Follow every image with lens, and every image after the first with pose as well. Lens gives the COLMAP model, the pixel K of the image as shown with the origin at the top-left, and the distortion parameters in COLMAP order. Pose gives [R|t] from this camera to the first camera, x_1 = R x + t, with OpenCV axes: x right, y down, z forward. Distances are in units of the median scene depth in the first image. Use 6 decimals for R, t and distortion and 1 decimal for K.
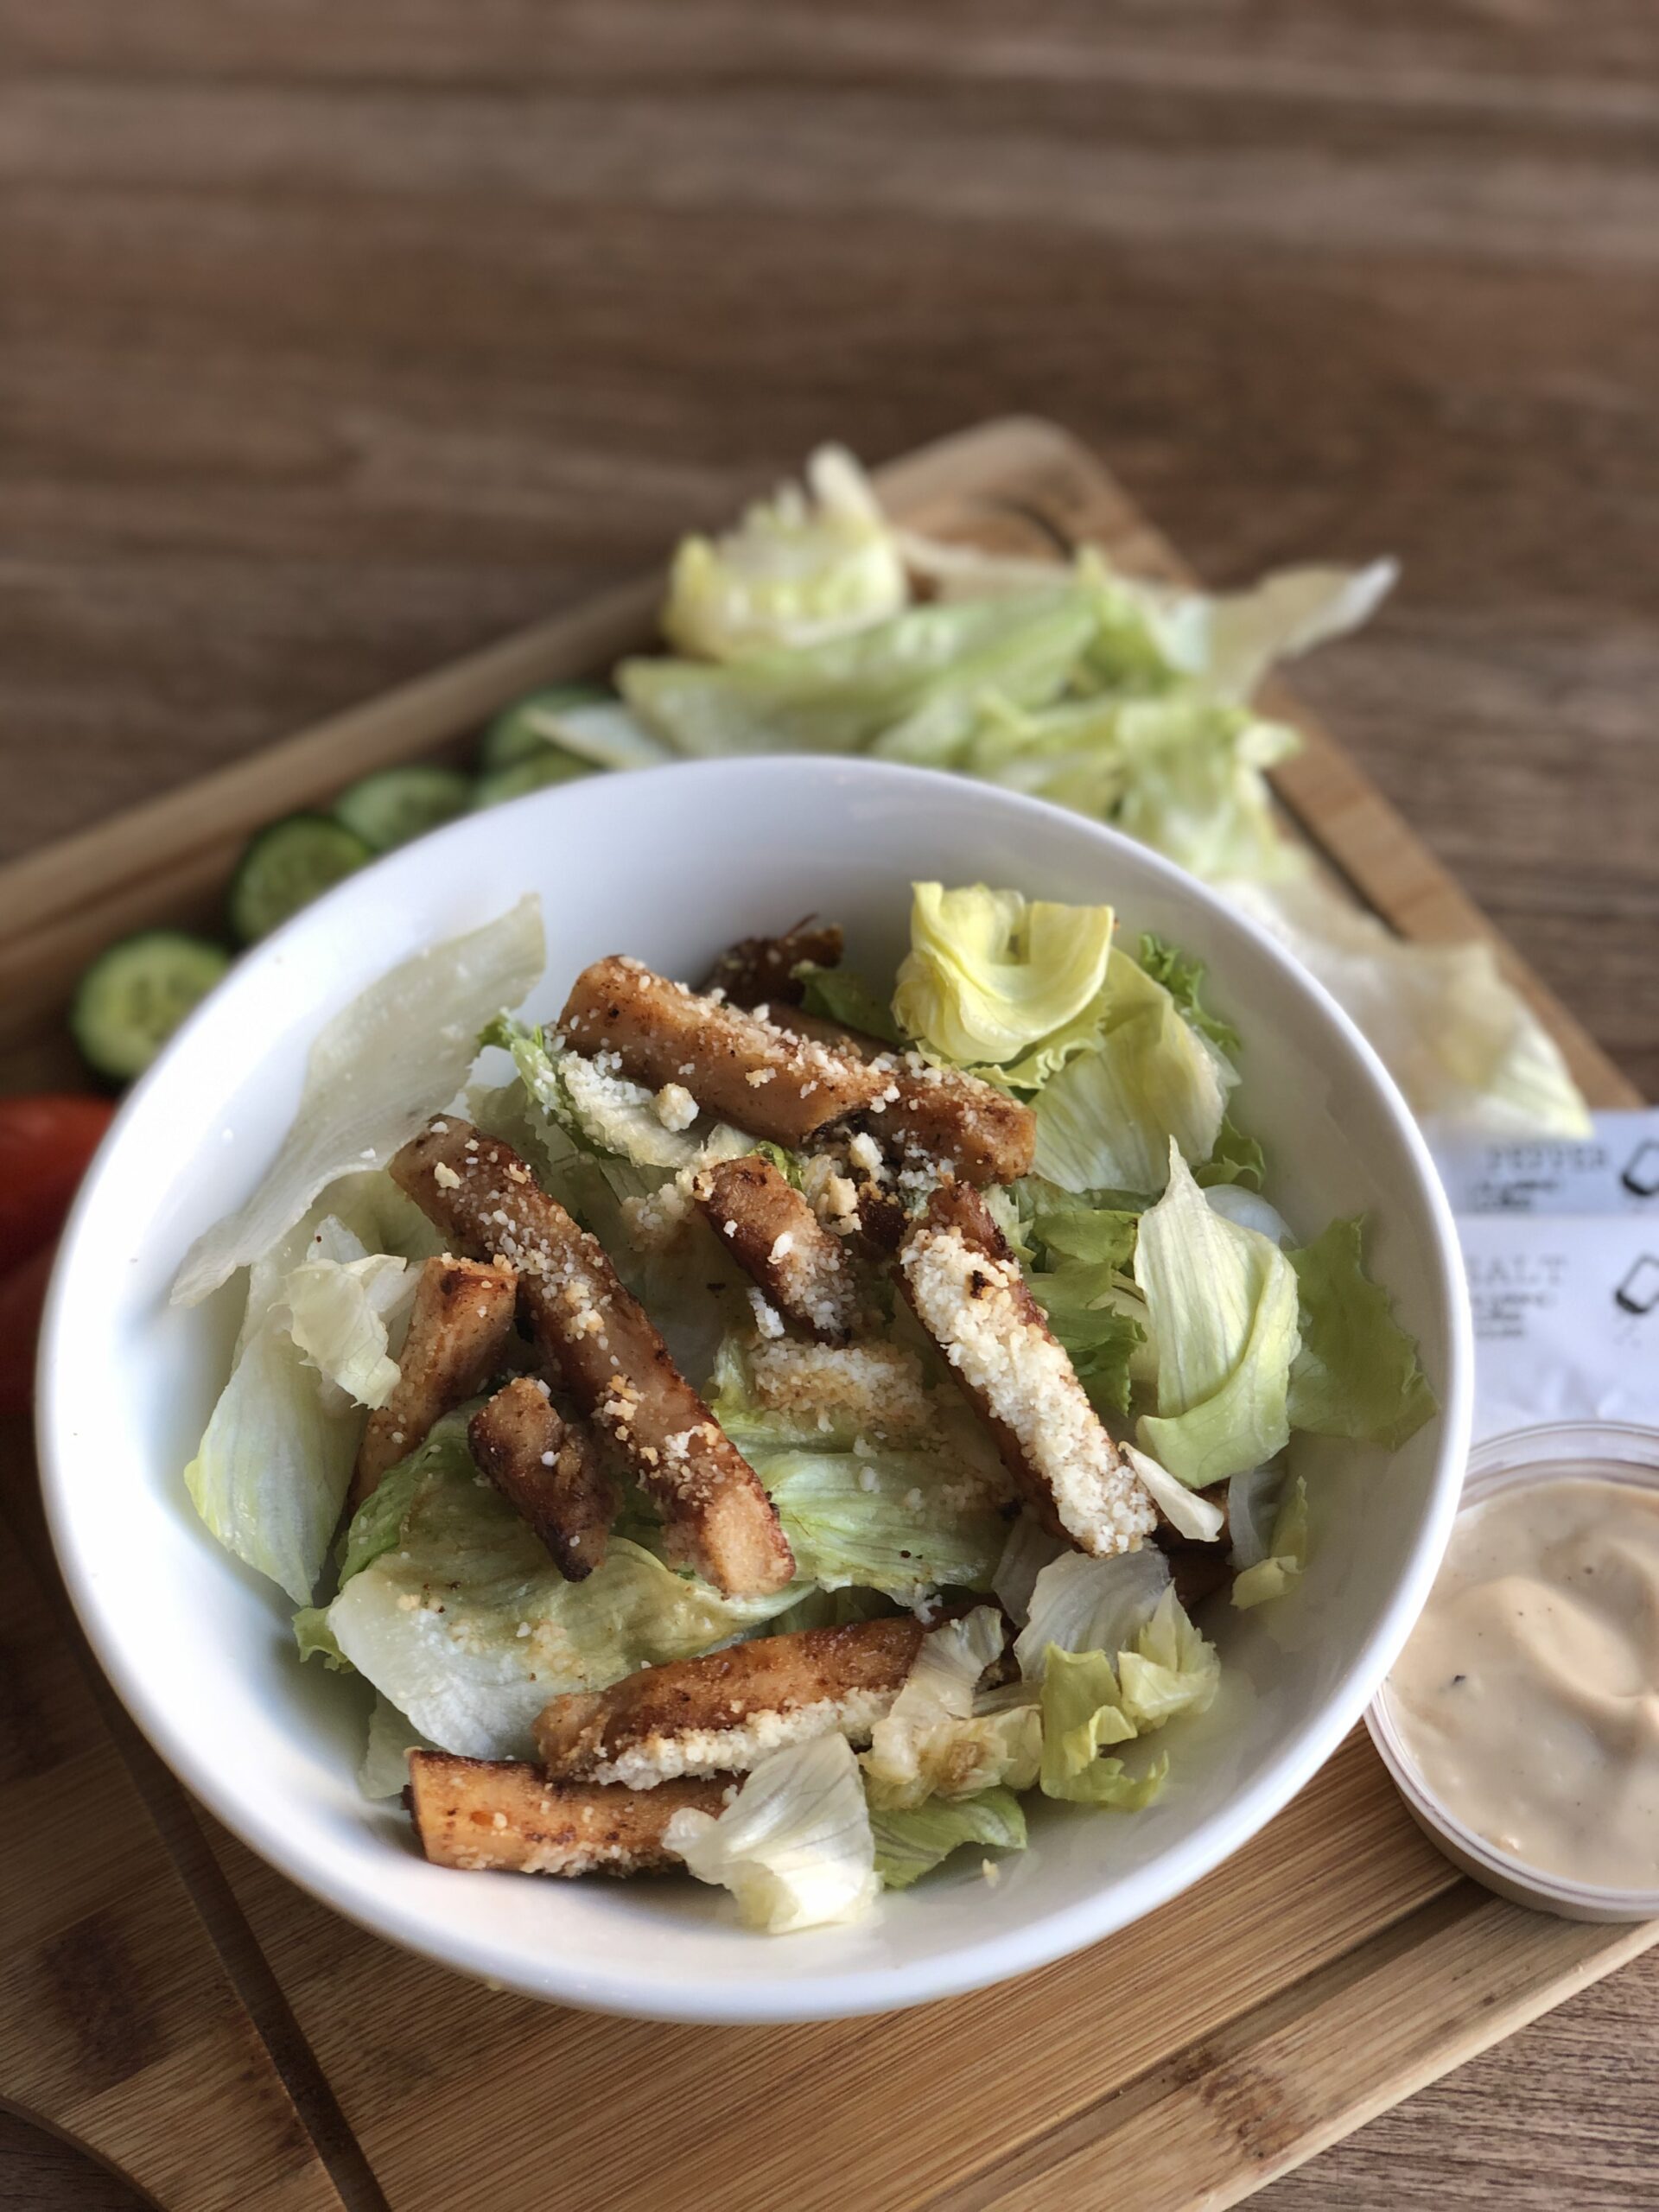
lens RADIAL K [[3411.0, 0, 829.5], [0, 3411.0, 1106.0], [0, 0, 1]] dist [0.190376, -1.173301]
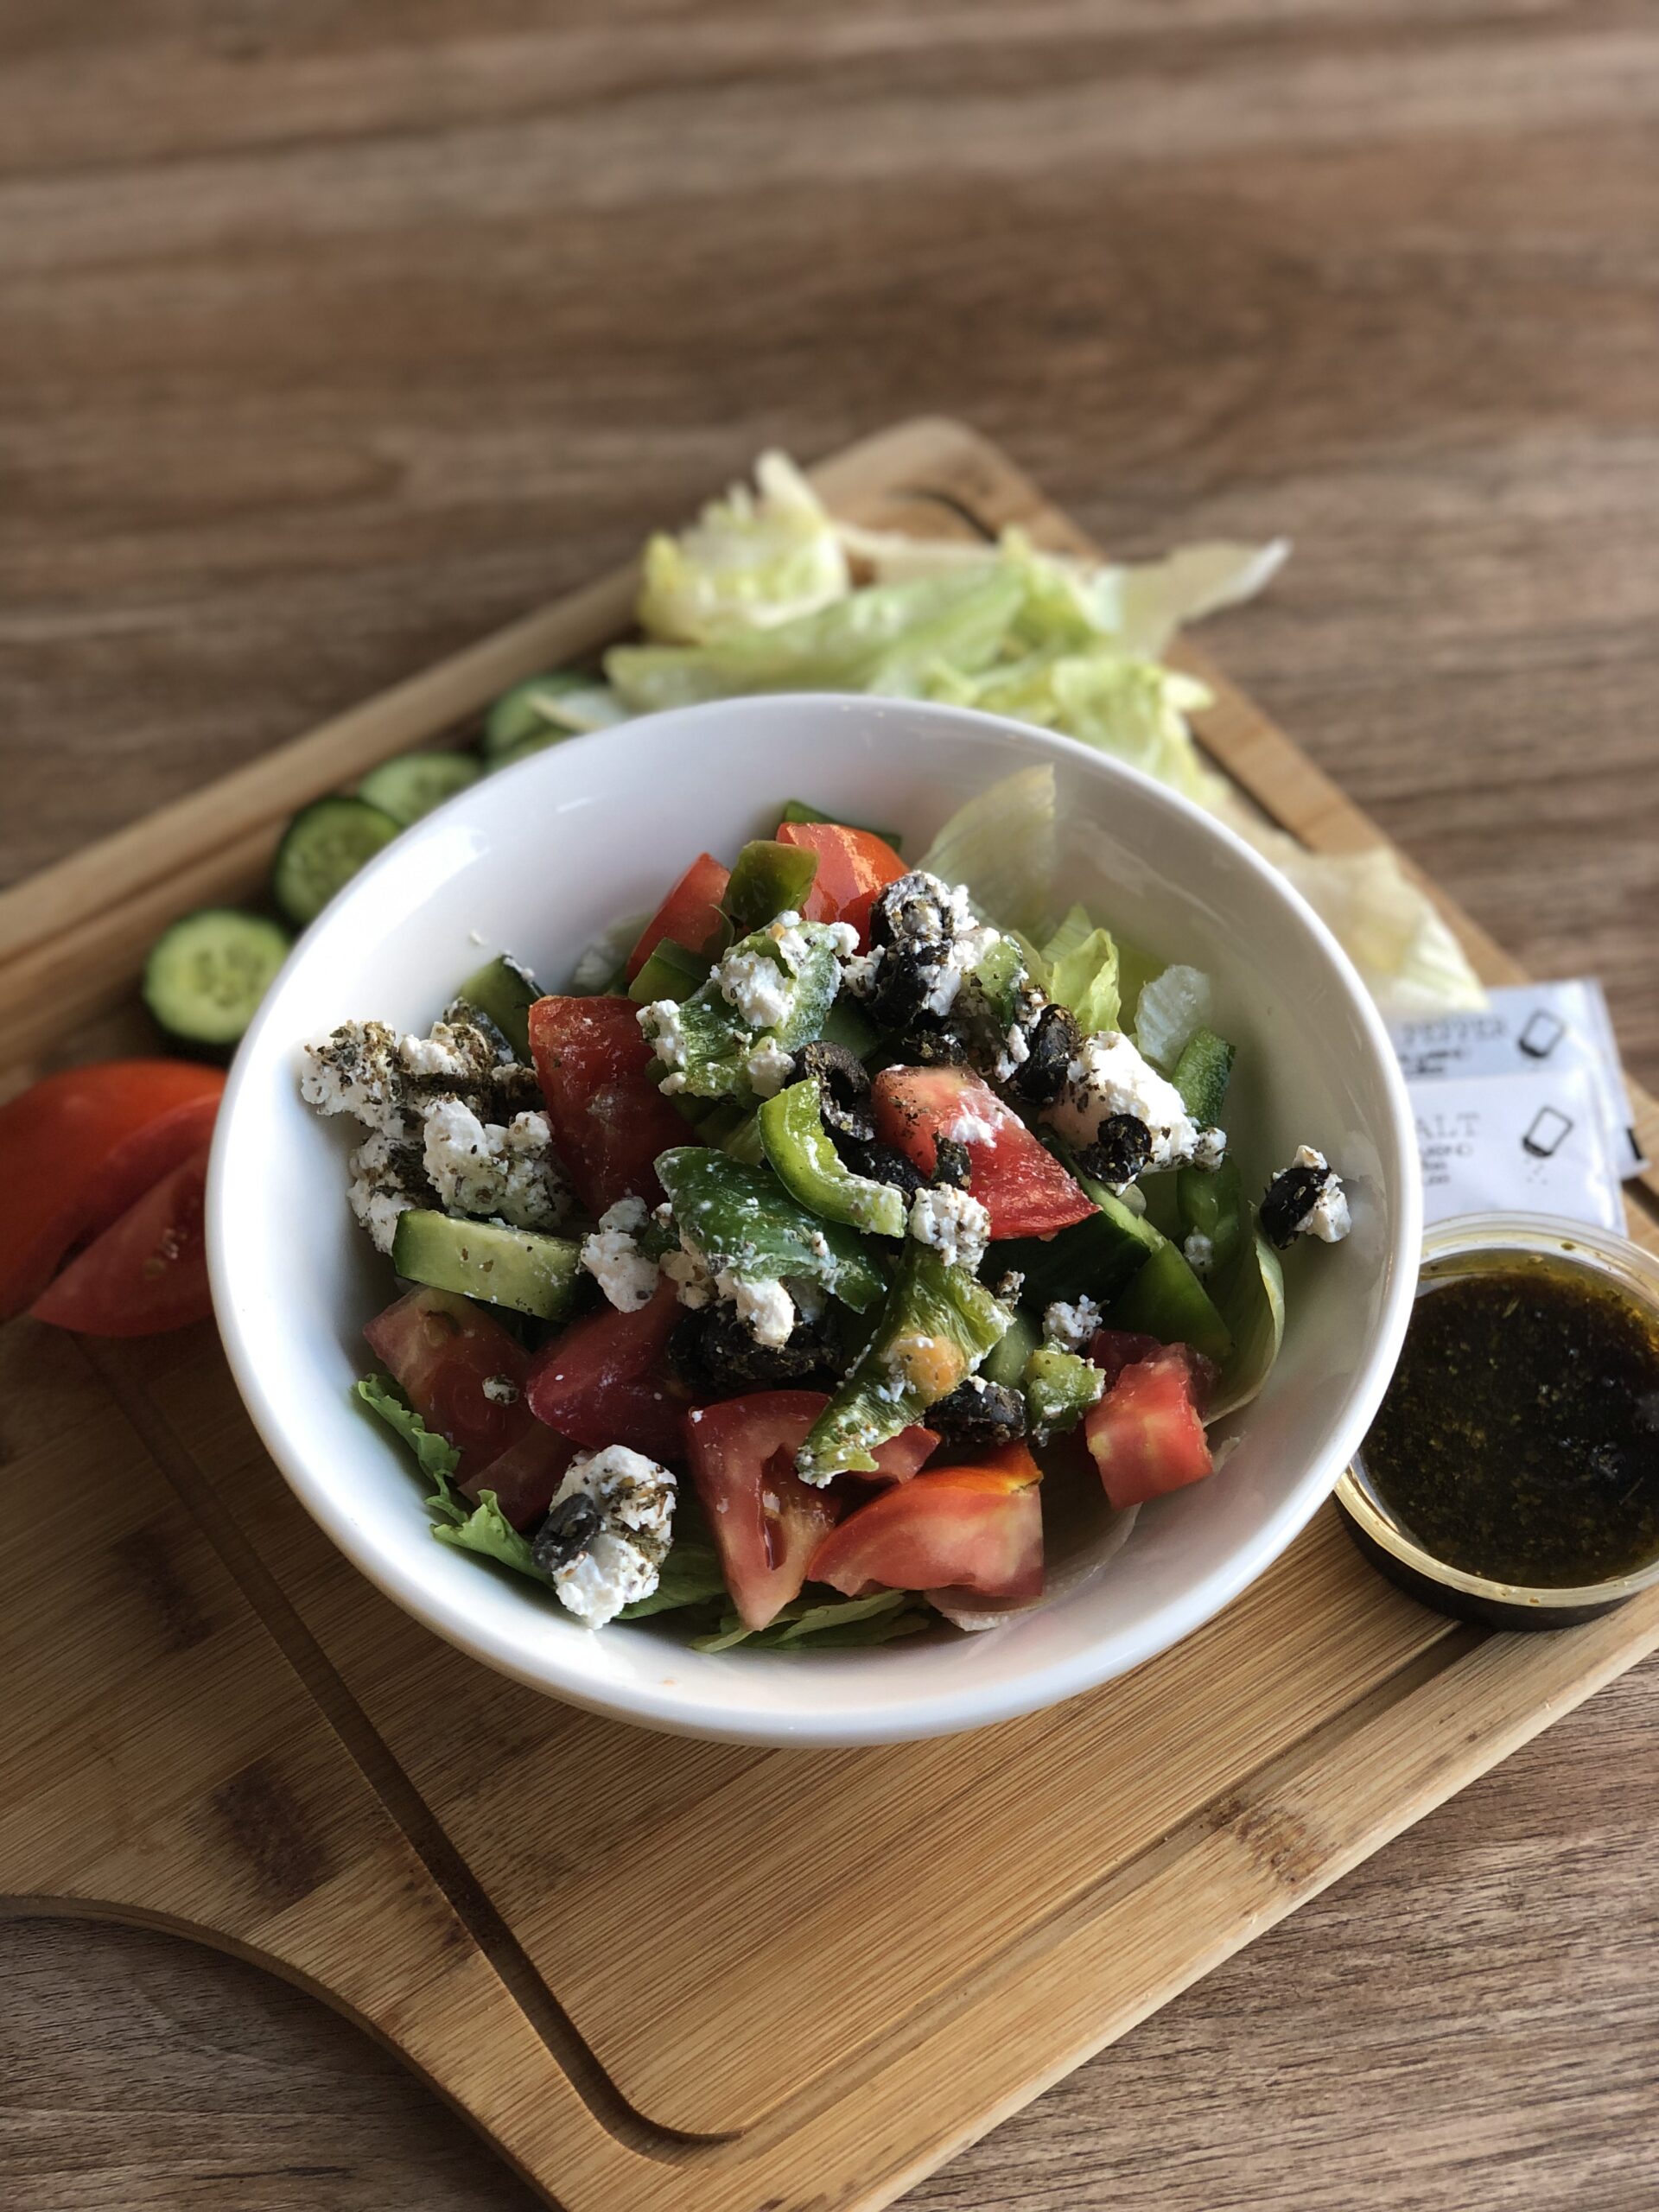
lens RADIAL K [[3411.0, 0, 829.5], [0, 3411.0, 1106.0], [0, 0, 1]] dist [0.190376, -1.173301]
pose [[0.995450, -0.062829, 0.071634, -0.094556], [0.063539, 0.997950, -0.007678, 0.040459], [-0.071005, 0.012195, 0.997401, -0.151393]]
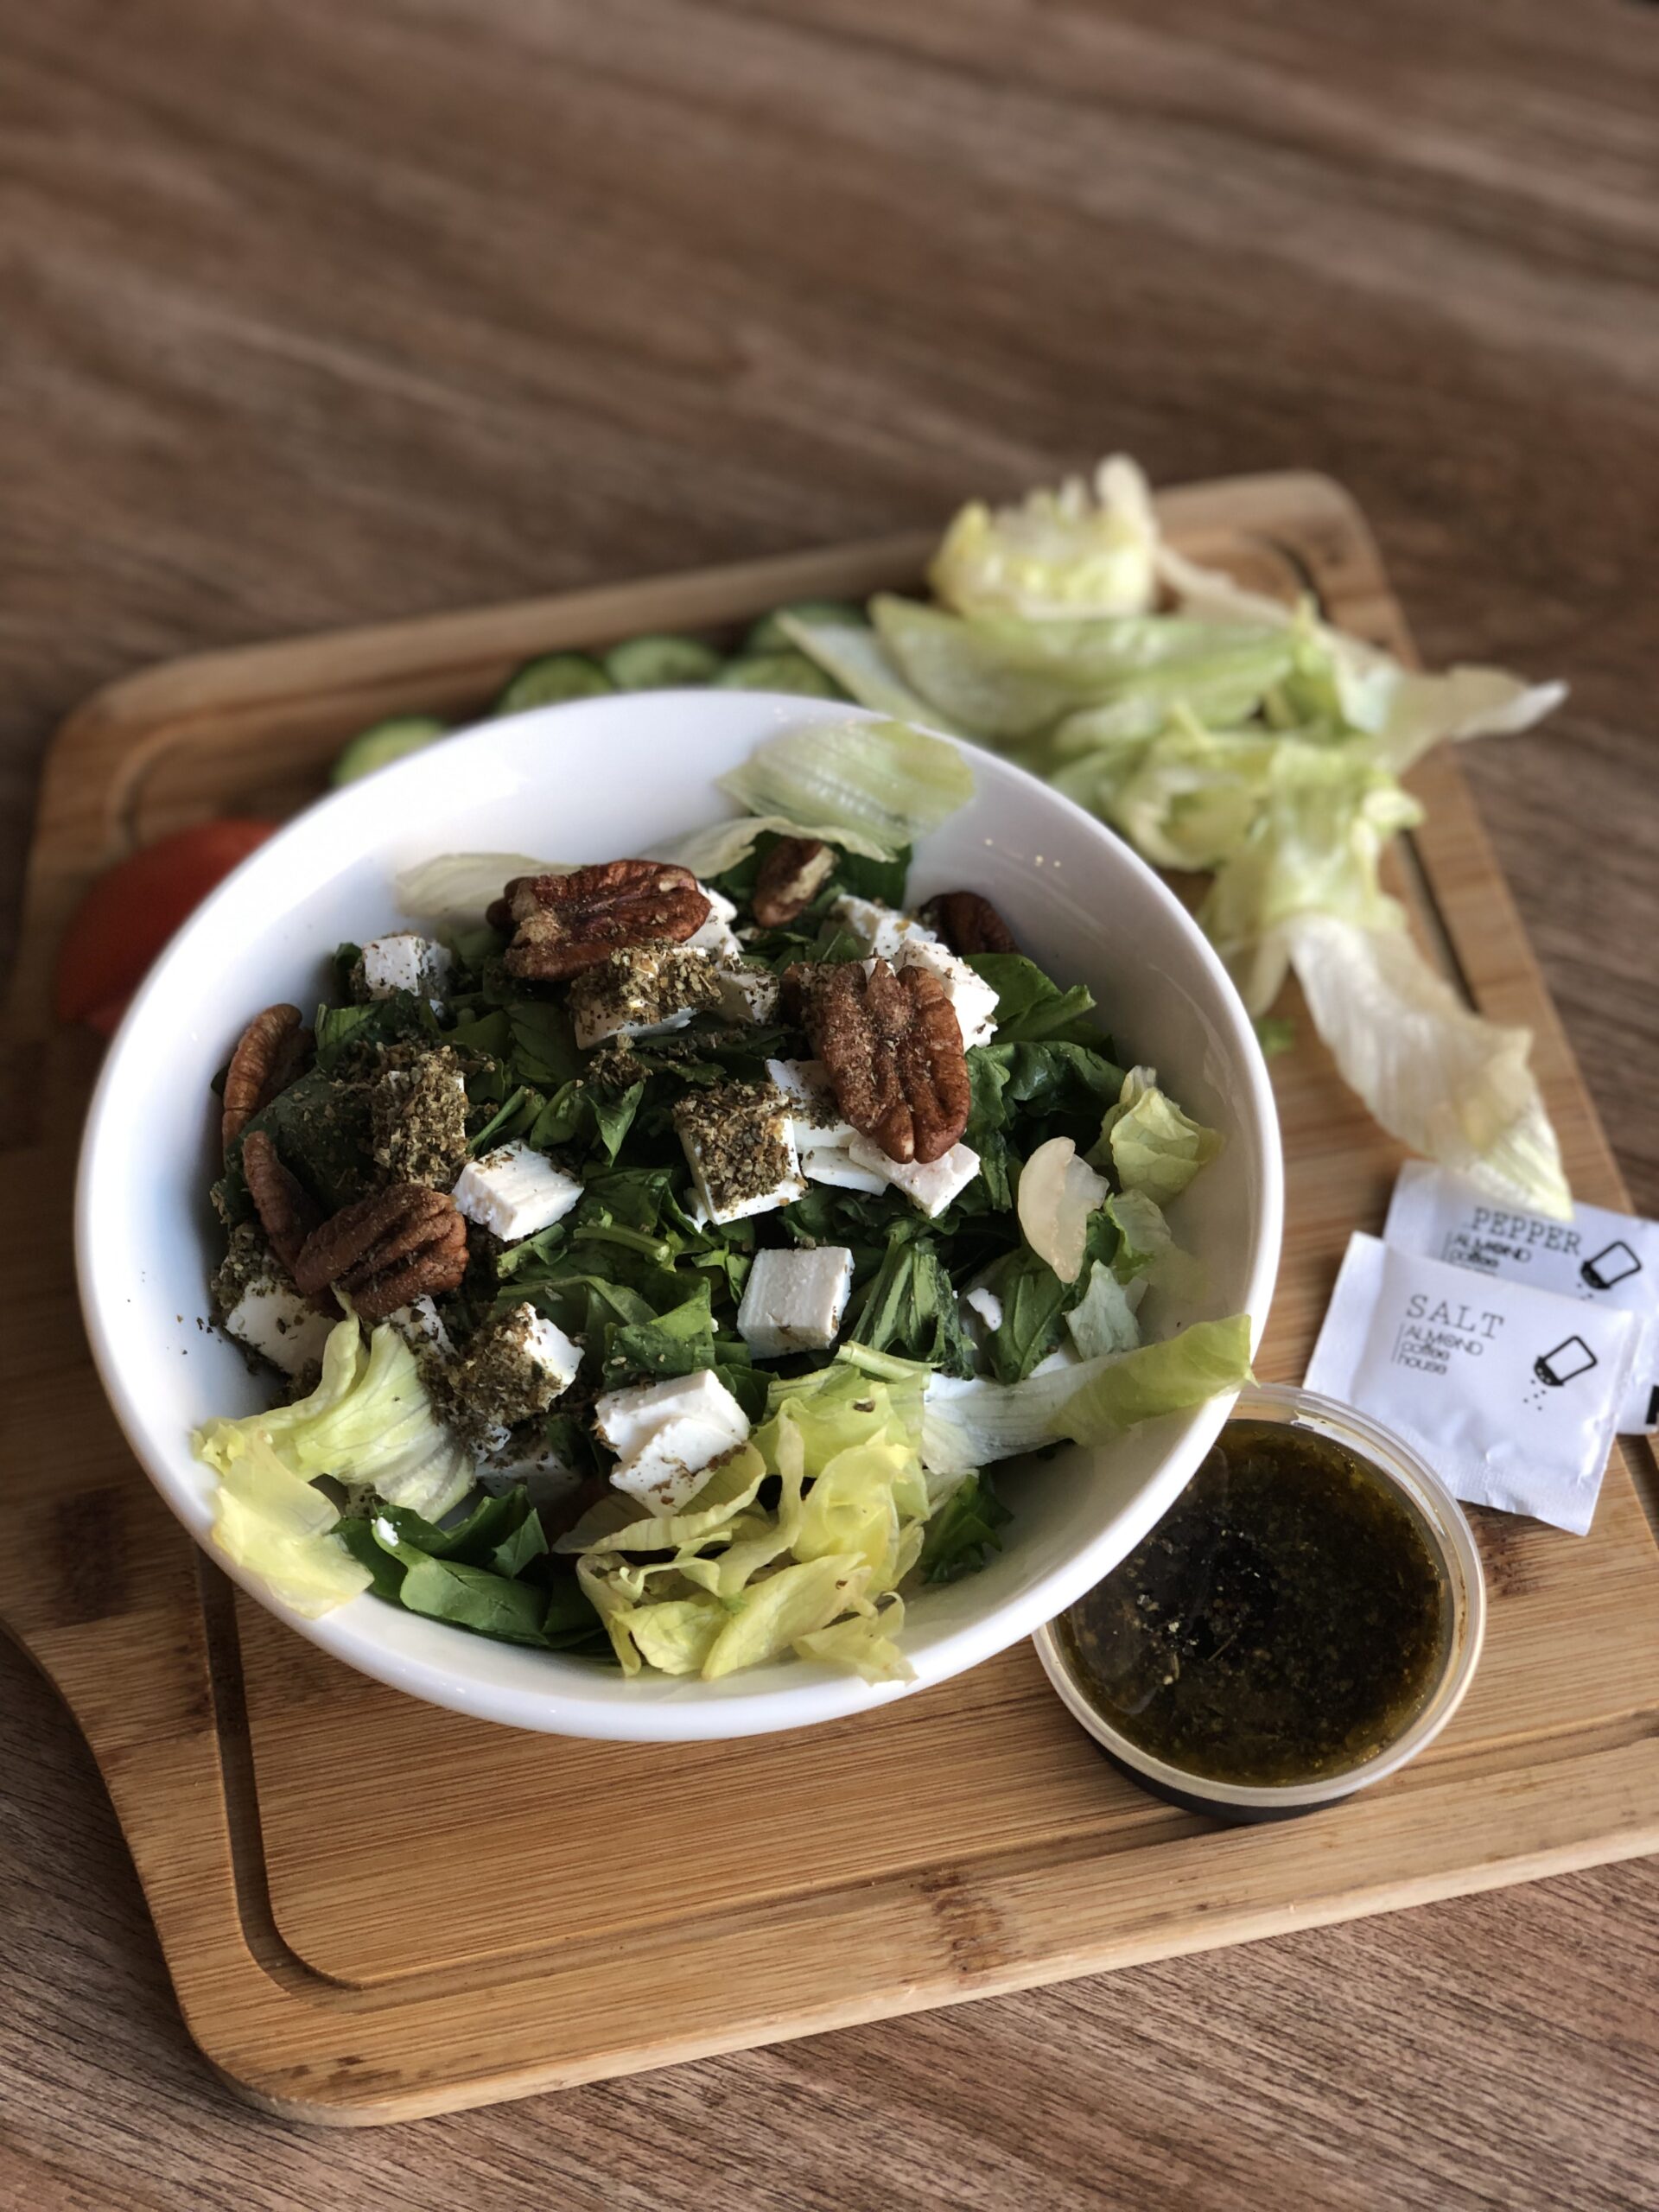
lens RADIAL K [[3411.0, 0, 829.5], [0, 3411.0, 1106.0], [0, 0, 1]] dist [0.190376, -1.173301]
pose [[0.950146, 0.271198, -0.153866, 0.174877], [-0.269262, 0.962477, 0.033694, -0.000439], [0.157231, 0.009416, 0.987517, -0.145573]]
